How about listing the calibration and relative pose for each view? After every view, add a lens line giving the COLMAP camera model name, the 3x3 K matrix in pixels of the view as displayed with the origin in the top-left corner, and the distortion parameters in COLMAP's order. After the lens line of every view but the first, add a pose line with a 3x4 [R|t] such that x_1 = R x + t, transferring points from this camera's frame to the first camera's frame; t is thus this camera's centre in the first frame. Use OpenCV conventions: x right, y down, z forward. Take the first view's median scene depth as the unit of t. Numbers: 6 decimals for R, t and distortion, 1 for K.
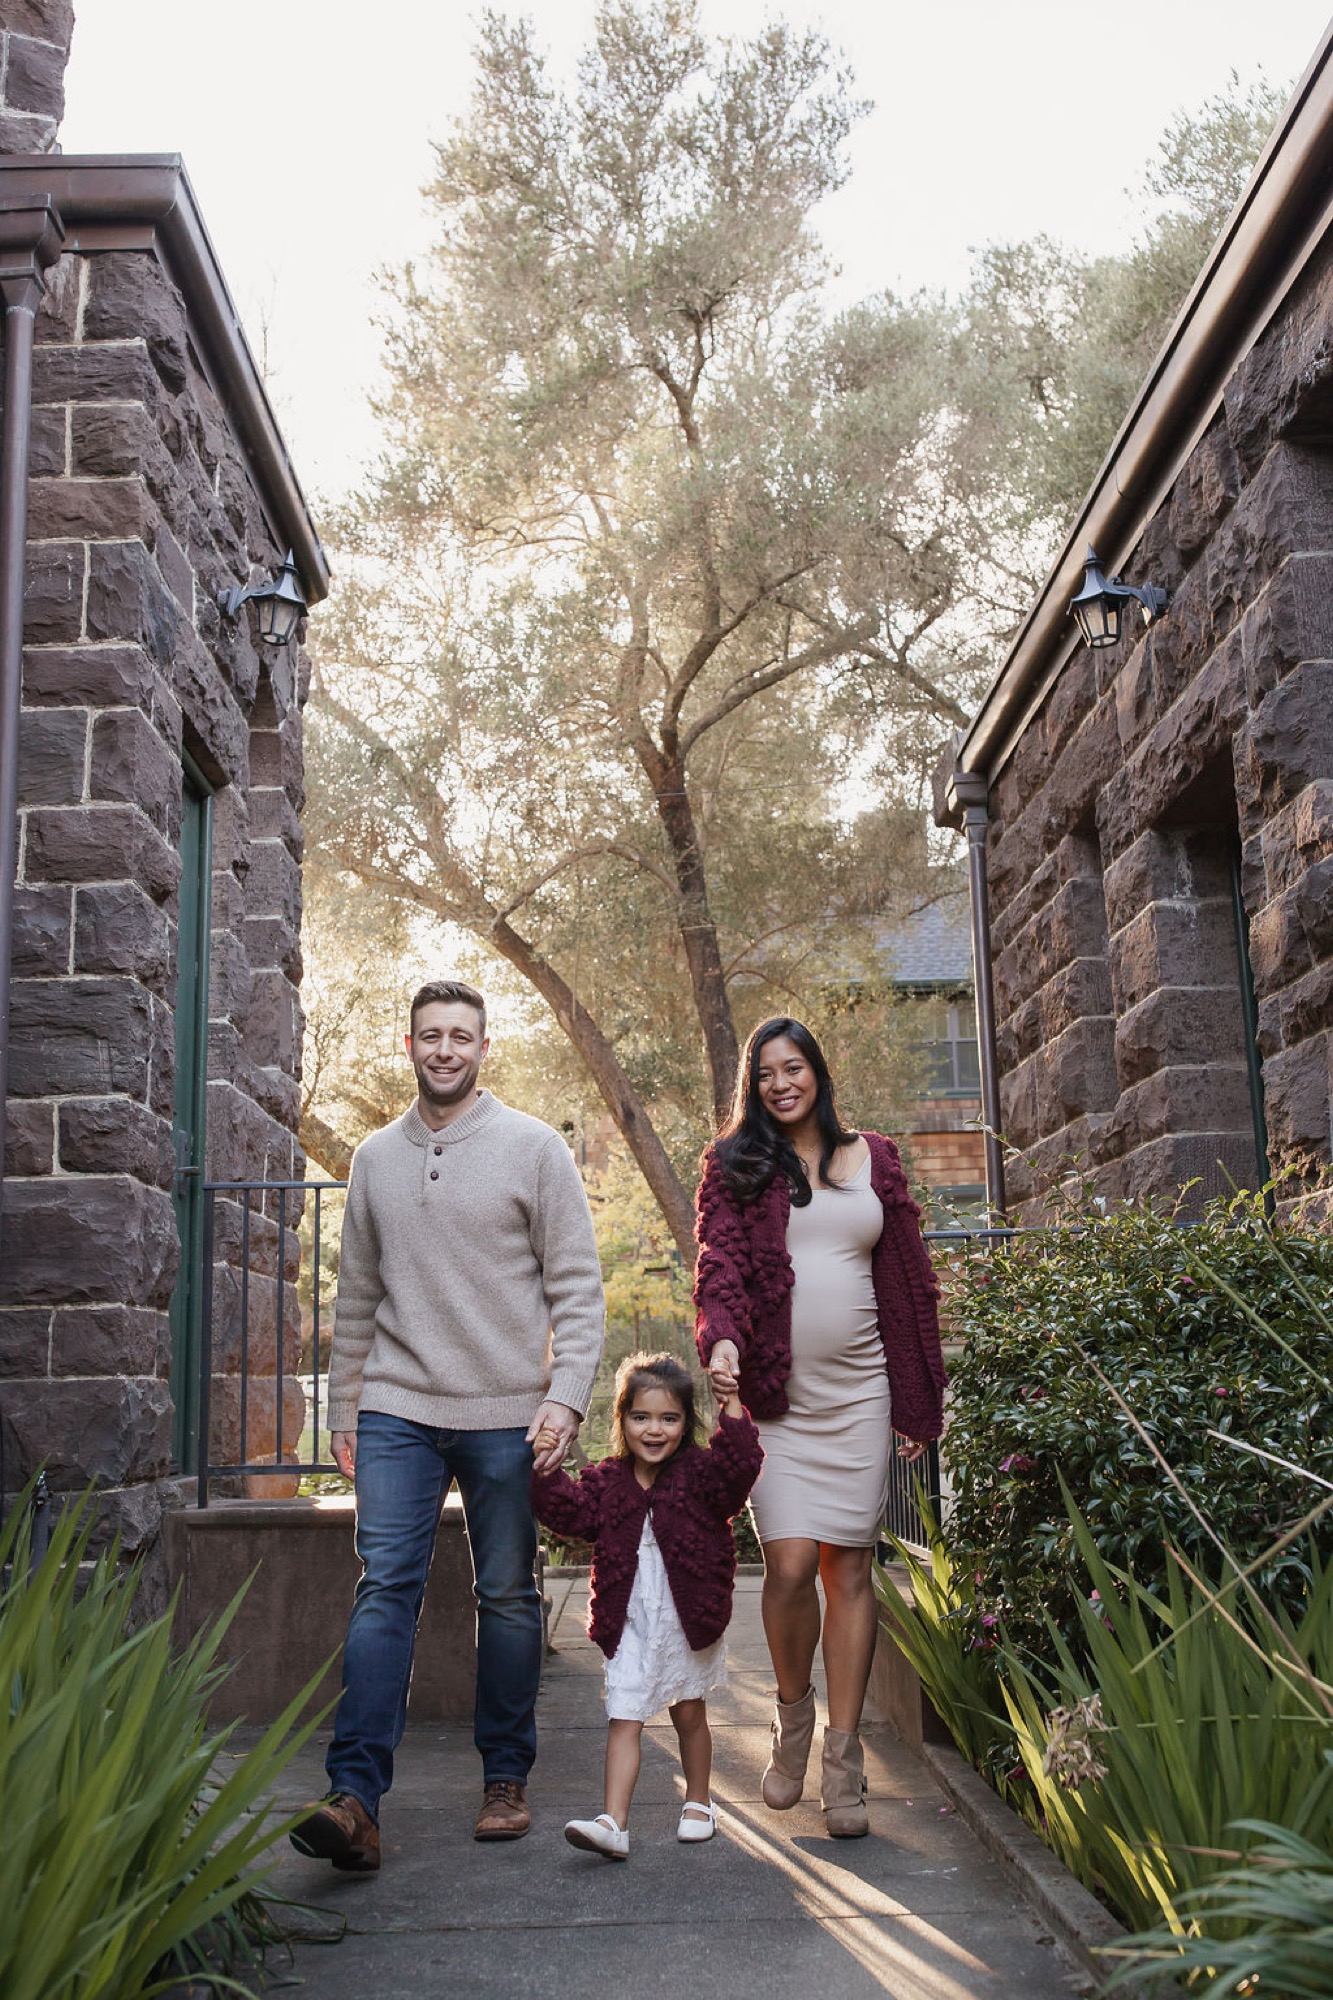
lens RADIAL K [[1937.2, 0, 673.3], [0, 1937.2, 996.5], [0, 0, 1]] dist [-0.005803, 0.000000]
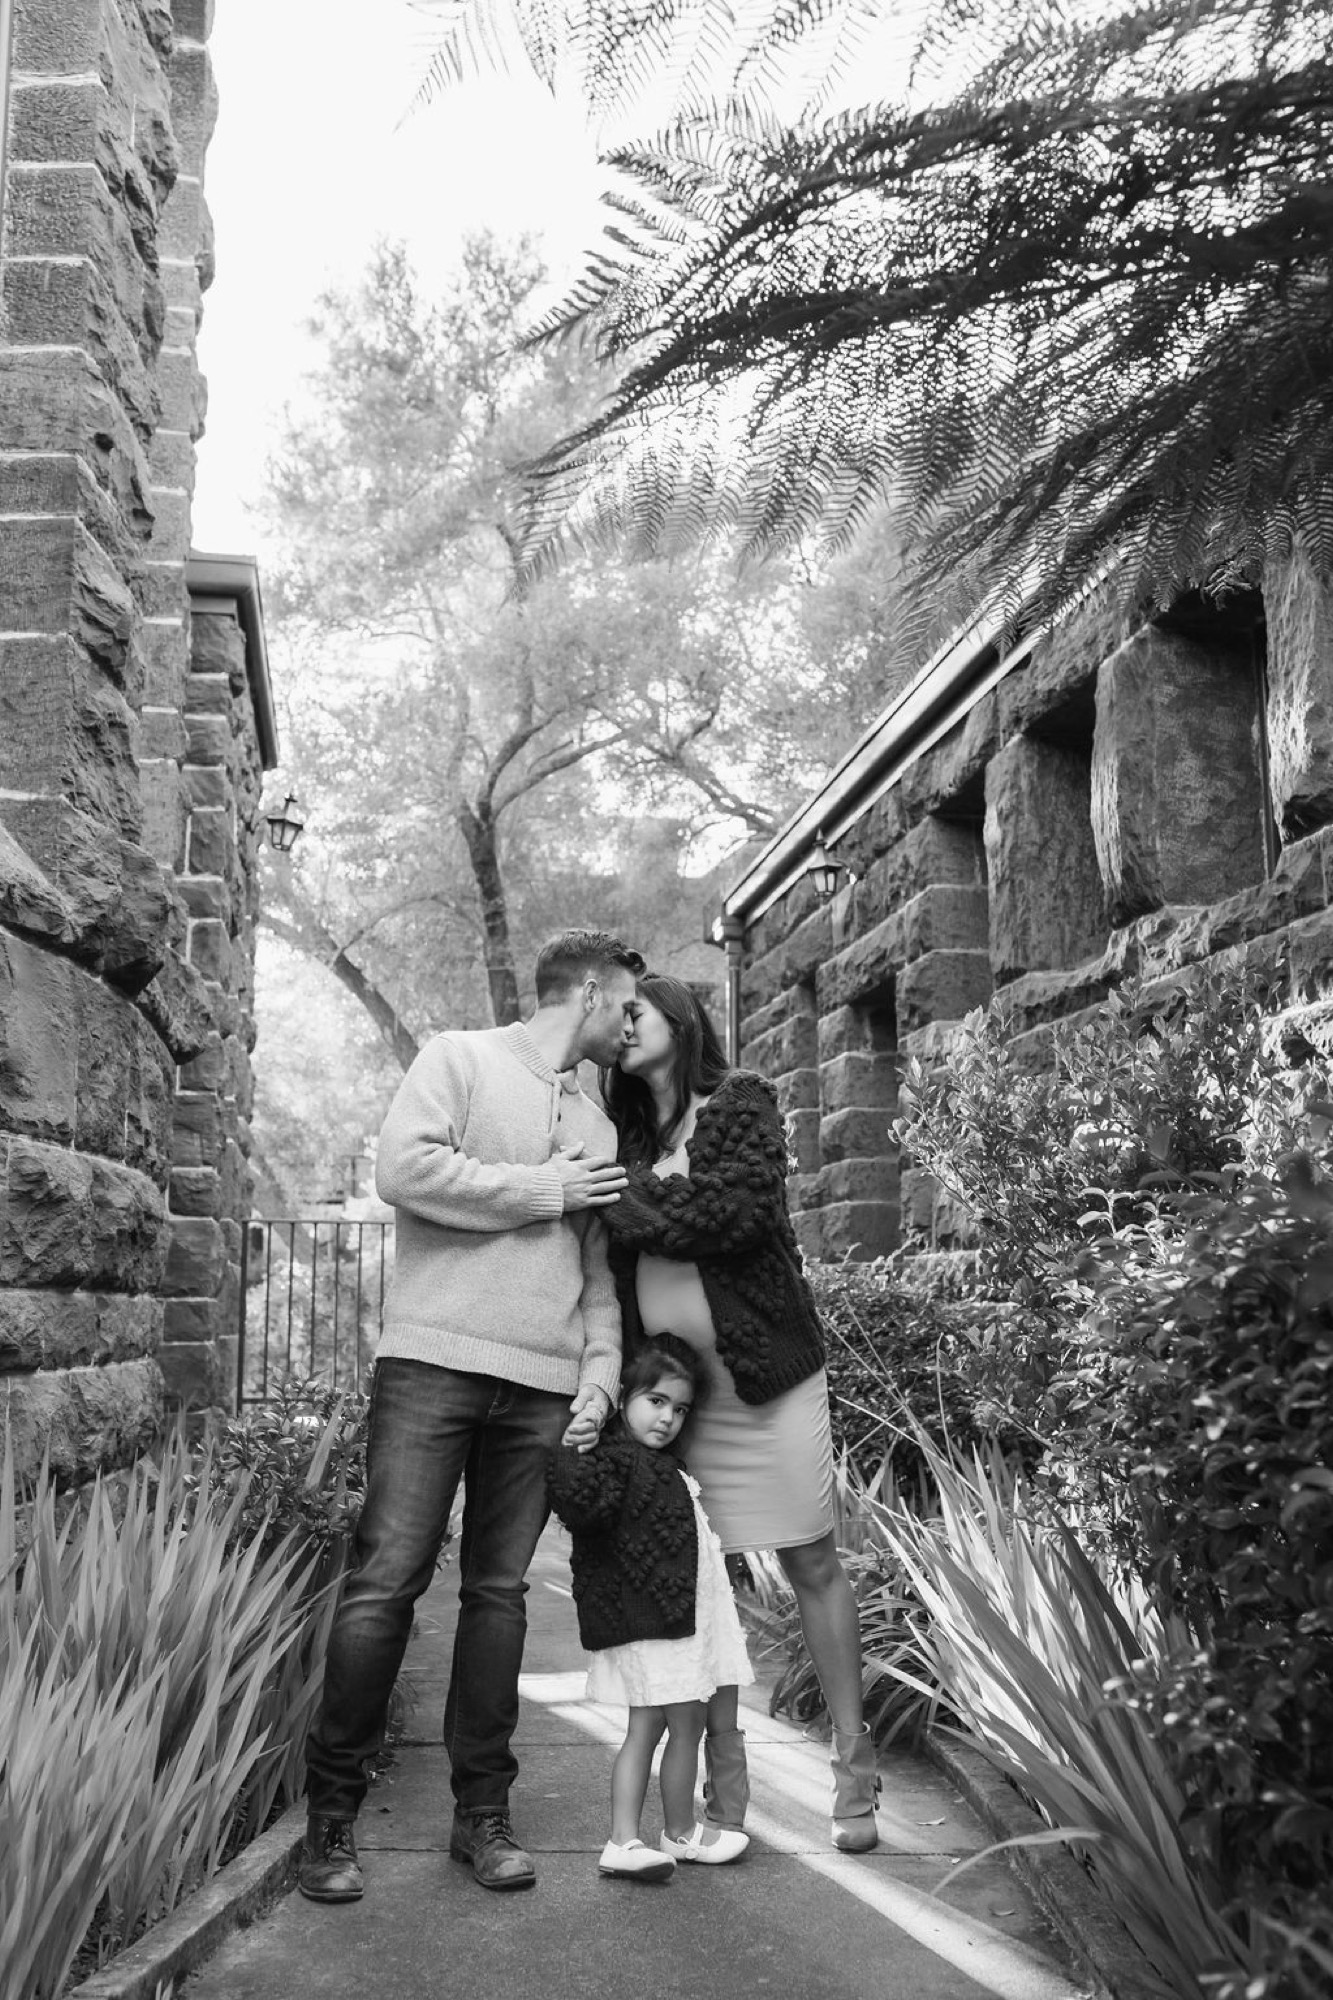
lens RADIAL K [[1937.2, 0, 662.3], [0, 1937.2, 1004.9], [0, 0, 1]] dist [-0.005803, 0.000000]
pose [[0.989915, 0.047253, 0.133550, -0.119212], [-0.052300, 0.998034, 0.034540, -0.142403], [-0.131655, -0.041176, 0.990440, -0.567445]]
